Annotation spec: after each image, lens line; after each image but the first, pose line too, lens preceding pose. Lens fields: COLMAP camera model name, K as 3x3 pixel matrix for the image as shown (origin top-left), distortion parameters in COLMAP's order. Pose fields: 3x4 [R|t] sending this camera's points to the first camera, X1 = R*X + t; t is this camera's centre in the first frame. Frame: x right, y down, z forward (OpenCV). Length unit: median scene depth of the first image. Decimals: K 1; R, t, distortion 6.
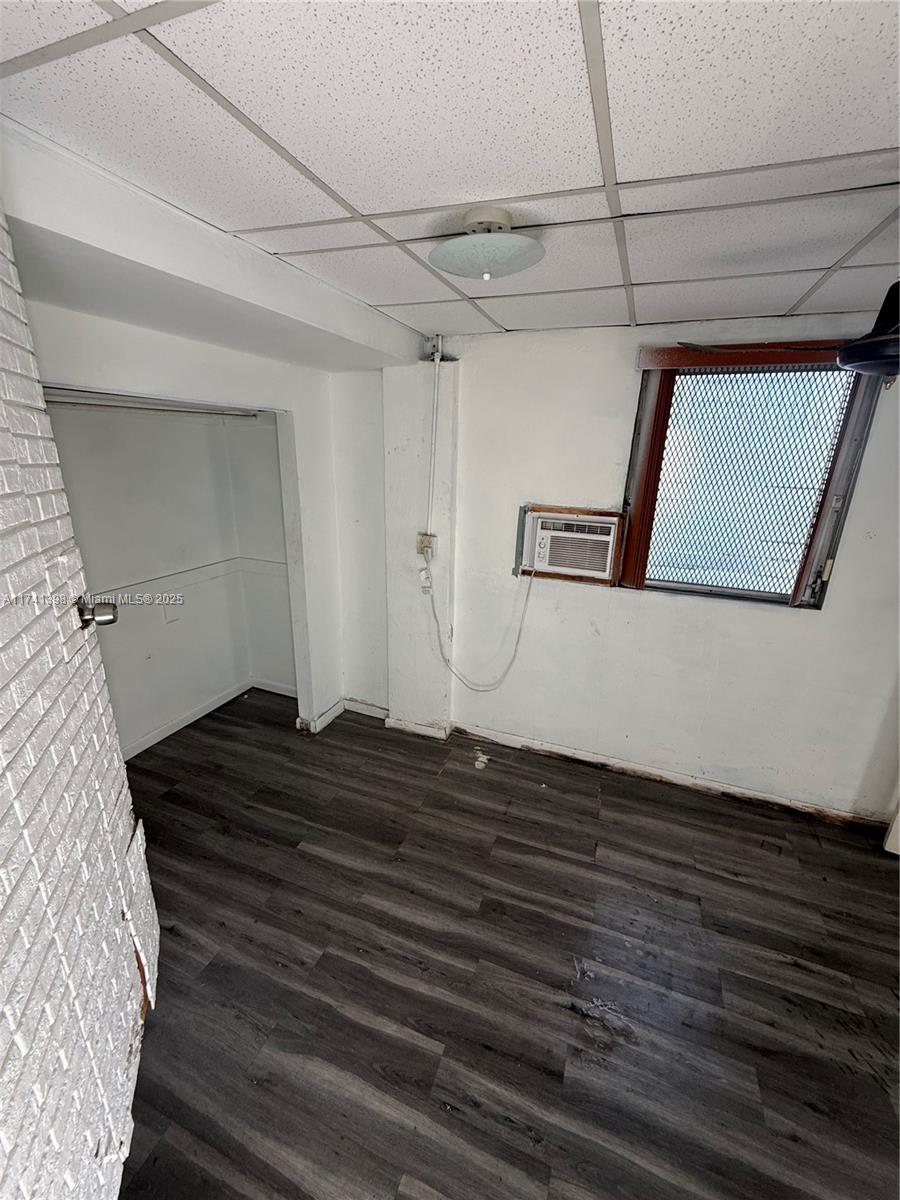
lens RADIAL K [[477.8, 0, 448.6], [0, 477.8, 600.5], [0, 0, 1]] dist [-0.001651, -0.000511]
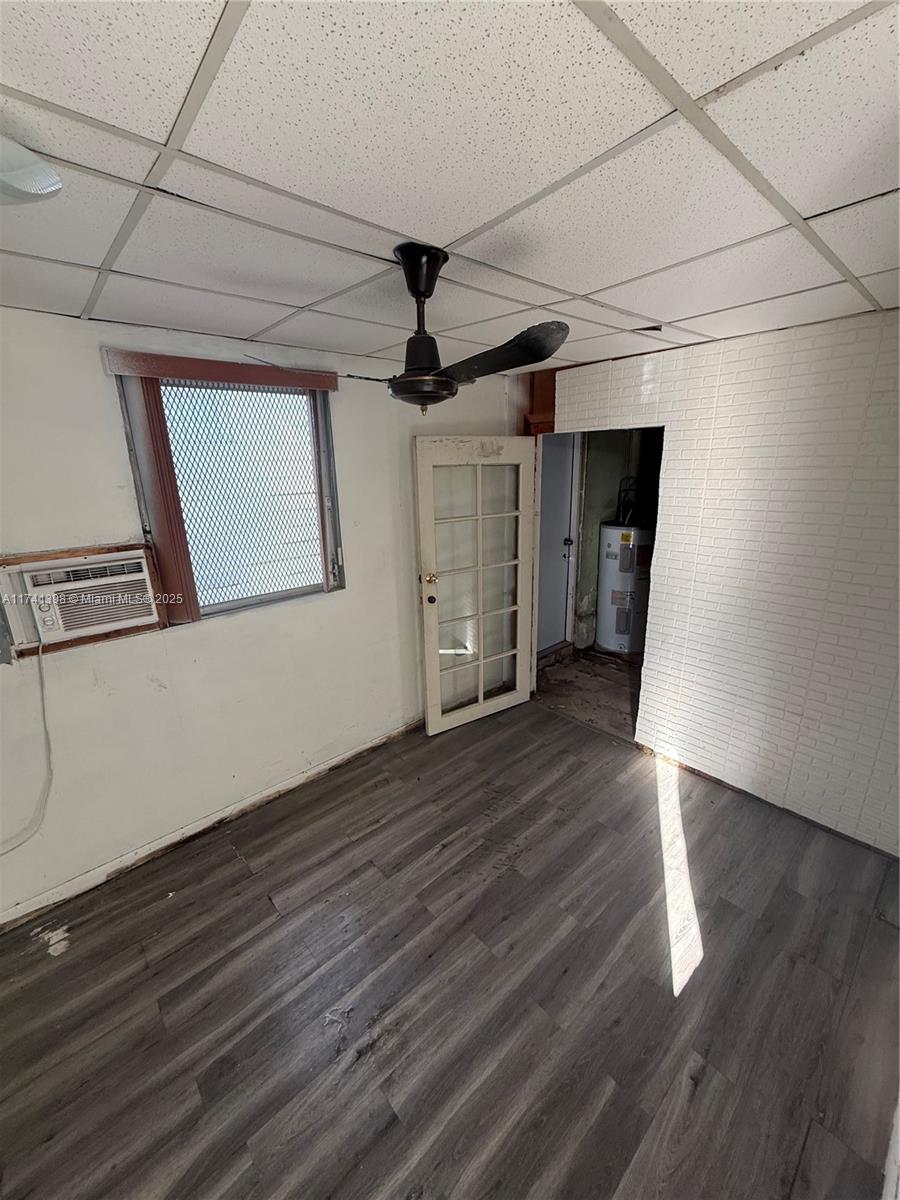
lens RADIAL K [[477.8, 0, 455.3], [0, 477.8, 599.8], [0, 0, 1]] dist [-0.001651, -0.000511]
pose [[0.444616, -0.284599, 0.849306, -0.139713], [0.305451, 0.939520, 0.154924, -0.053668], [-0.842031, 0.190539, 0.504657, 0.135633]]
